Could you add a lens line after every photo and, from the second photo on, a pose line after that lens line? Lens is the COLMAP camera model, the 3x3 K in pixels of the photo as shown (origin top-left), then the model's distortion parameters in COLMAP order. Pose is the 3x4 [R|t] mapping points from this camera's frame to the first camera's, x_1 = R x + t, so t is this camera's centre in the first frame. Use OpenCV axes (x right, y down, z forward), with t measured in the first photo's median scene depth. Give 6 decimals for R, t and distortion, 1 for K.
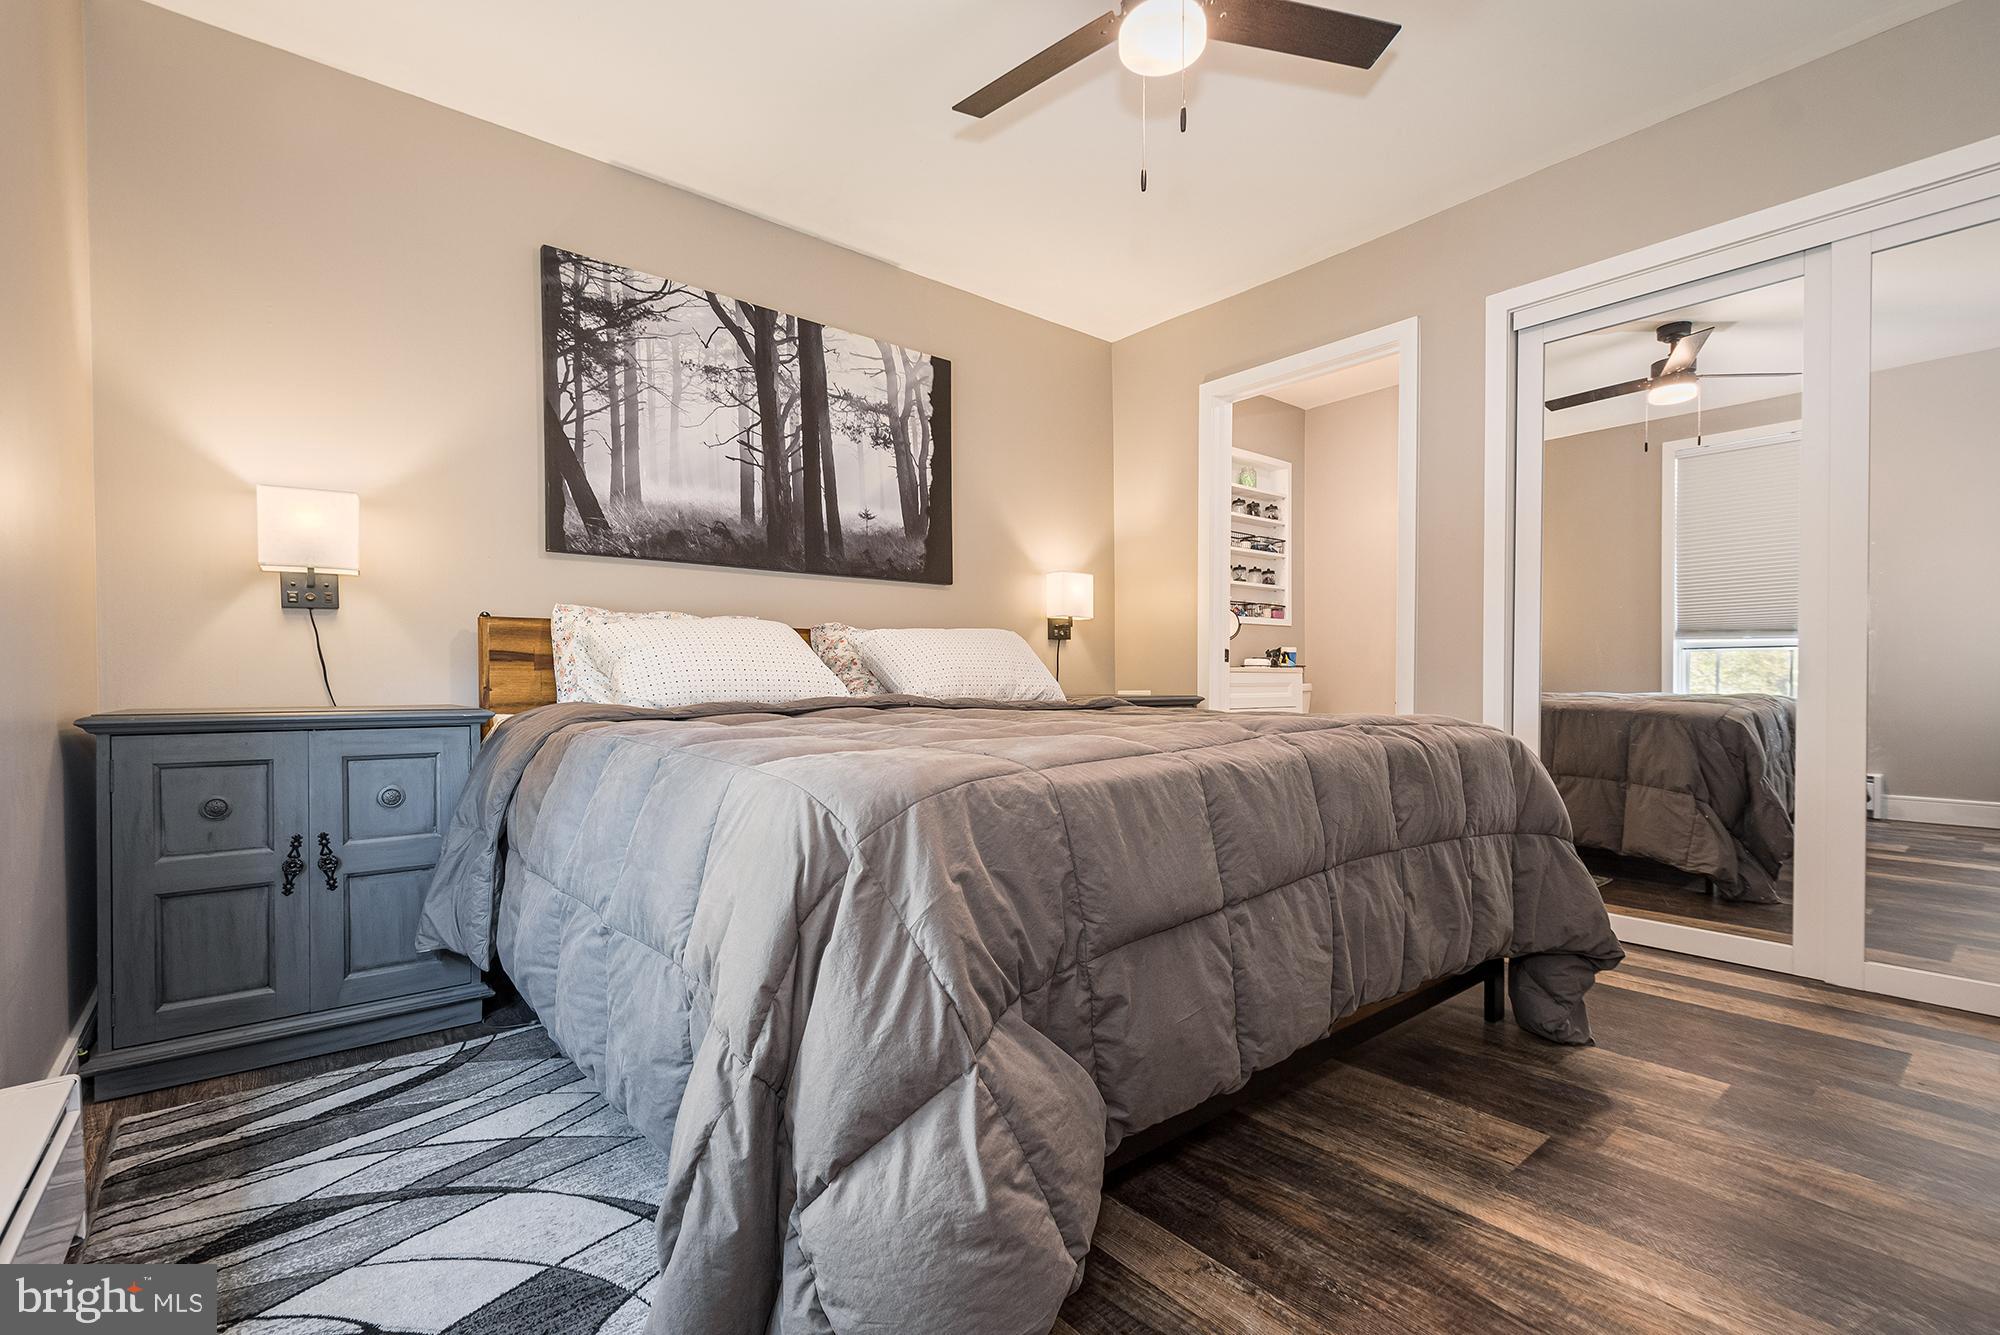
lens RADIAL K [[884.9, 0, 984.0], [0, 884.9, 682.4], [0, 0, 1]] dist [0.011193, -0.004576]
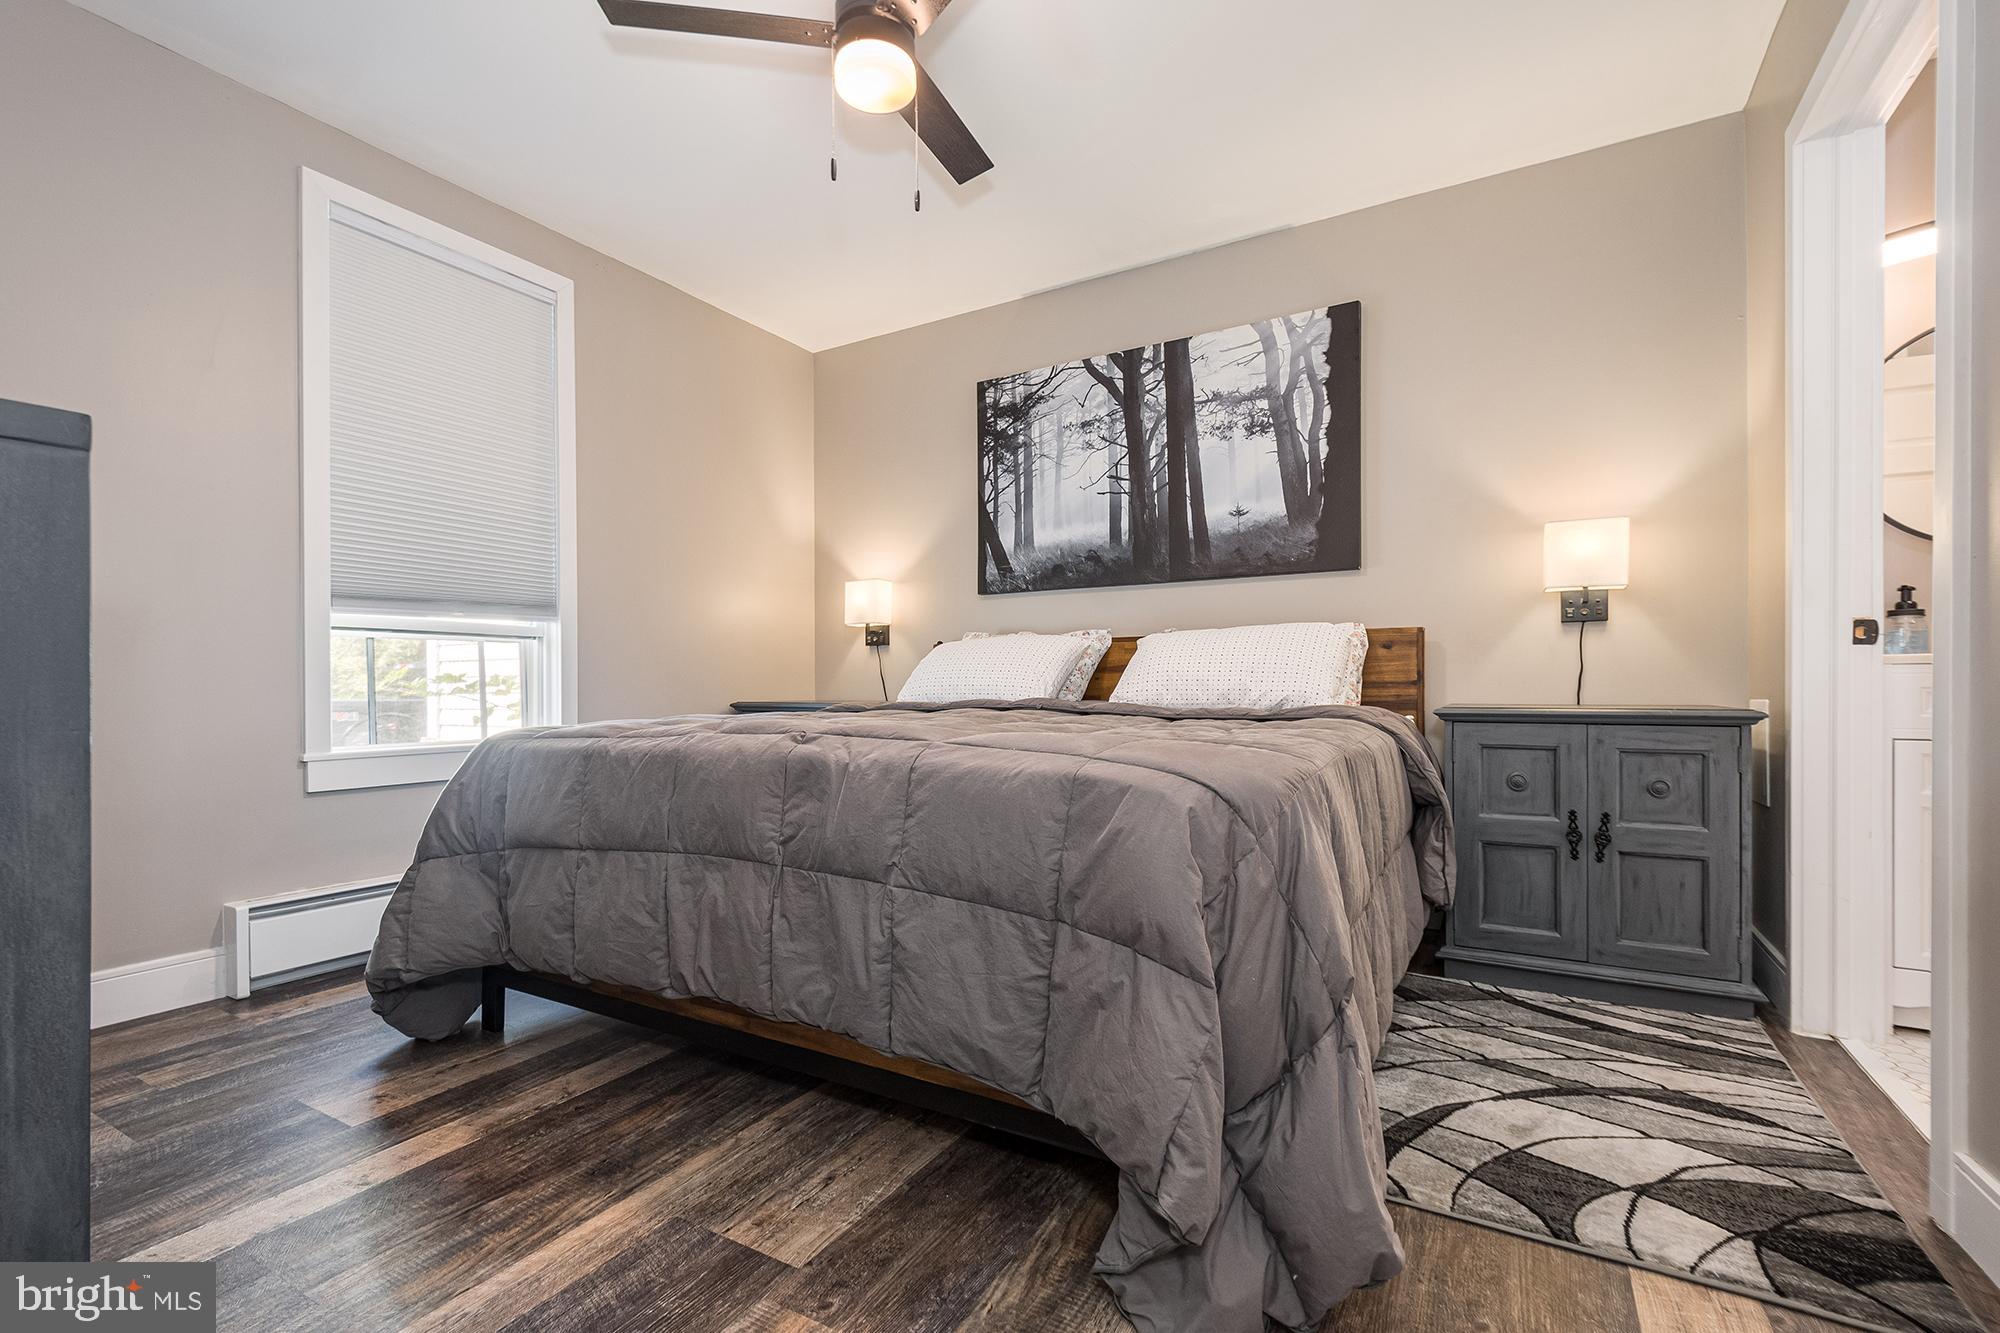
lens RADIAL K [[884.9, 0, 980.5], [0, 884.9, 675.3], [0, 0, 1]] dist [0.011193, -0.004576]
pose [[0.337202, -0.018826, -0.941244, 0.743717], [-0.001994, 0.999784, -0.020711, 0.008359], [0.941430, 0.008860, 0.337091, 0.464456]]
